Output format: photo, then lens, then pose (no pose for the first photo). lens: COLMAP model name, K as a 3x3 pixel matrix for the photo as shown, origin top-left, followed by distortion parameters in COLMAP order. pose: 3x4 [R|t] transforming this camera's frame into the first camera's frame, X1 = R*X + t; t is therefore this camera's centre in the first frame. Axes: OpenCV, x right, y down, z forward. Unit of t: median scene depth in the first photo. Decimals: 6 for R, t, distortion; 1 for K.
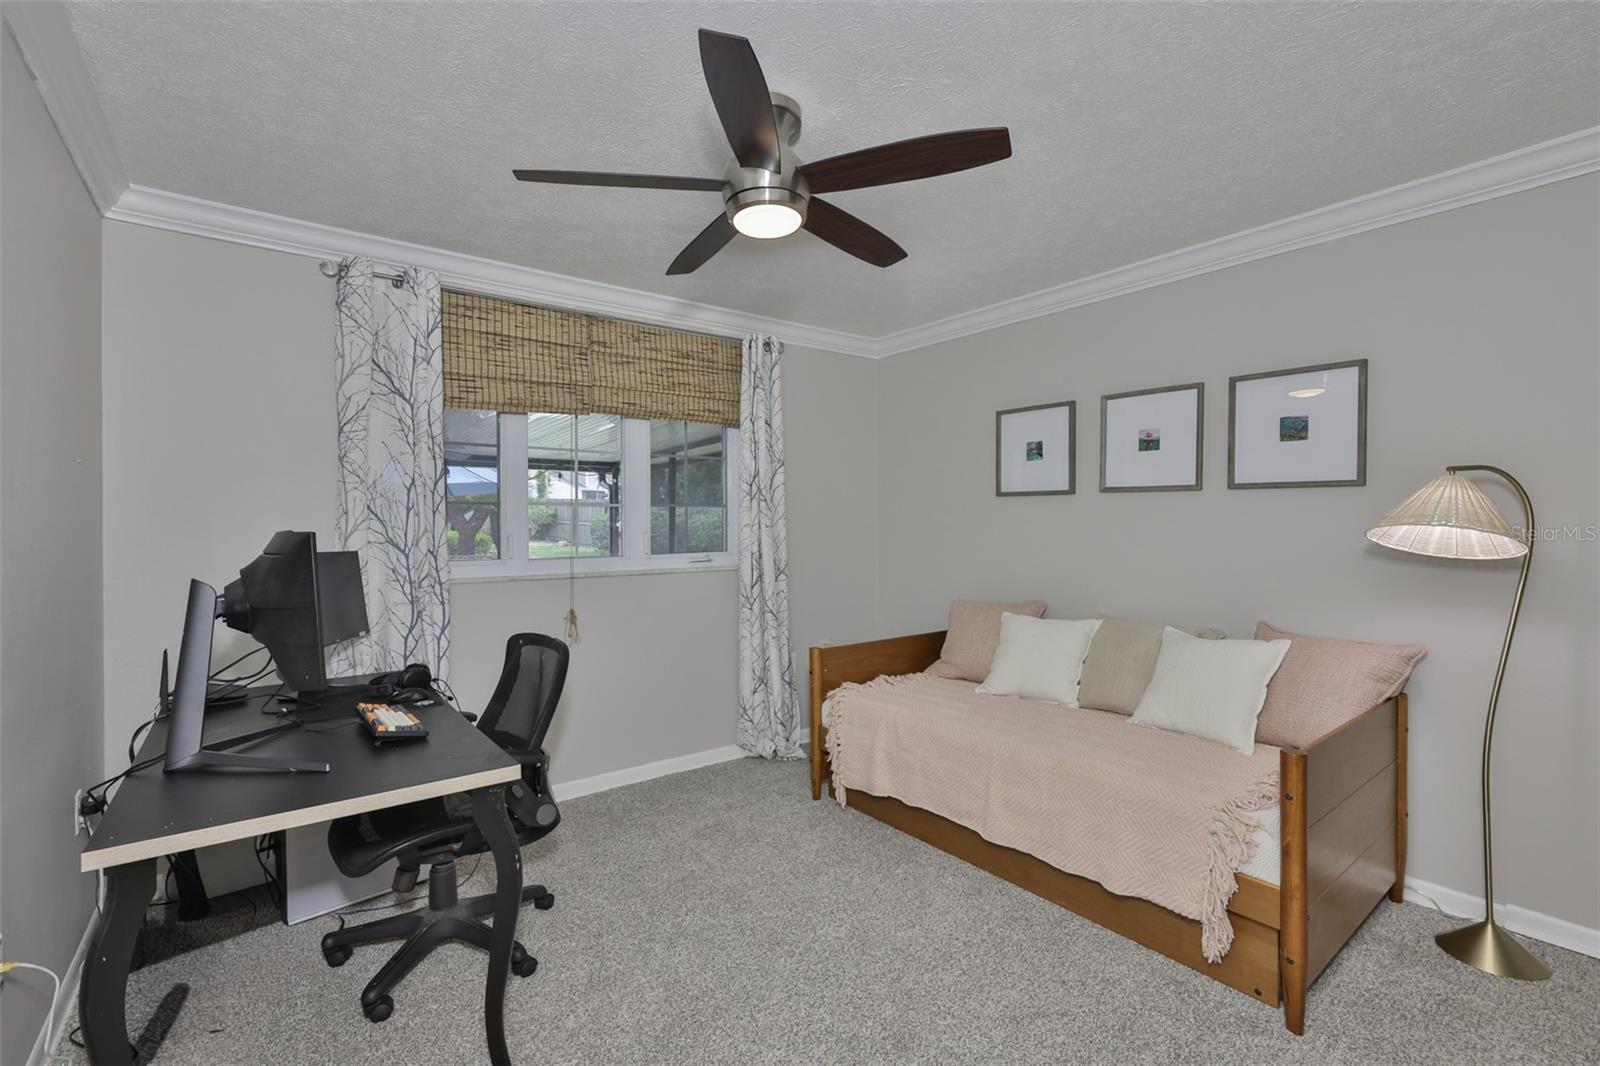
lens RADIAL K [[719.5, 0, 802.9], [0, 719.5, 526.0], [0, 0, 1]] dist [-0.001330, 0.000213]
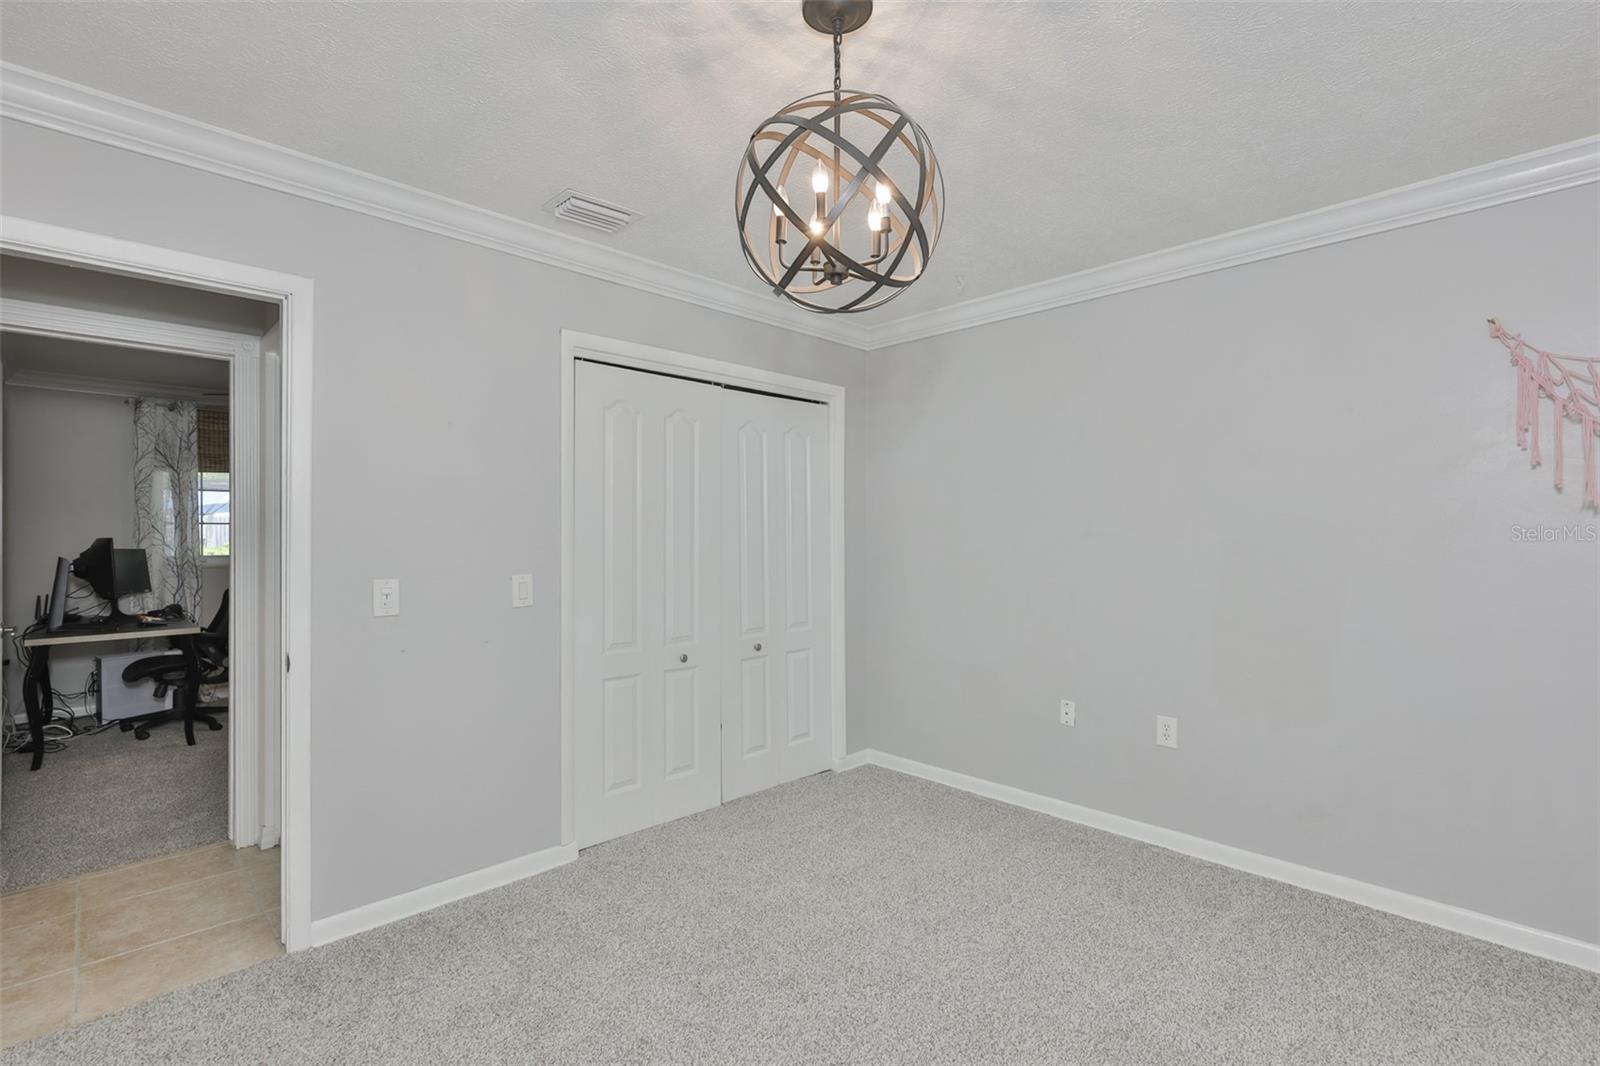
lens RADIAL K [[719.5, 0, 793.9], [0, 719.5, 533.3], [0, 0, 1]] dist [-0.001330, 0.000213]
pose [[0.991772, -0.001270, 0.128014, 0.862171], [0.002299, 0.999966, -0.007886, 0.011567], [-0.127999, 0.008115, 0.991741, -1.140564]]
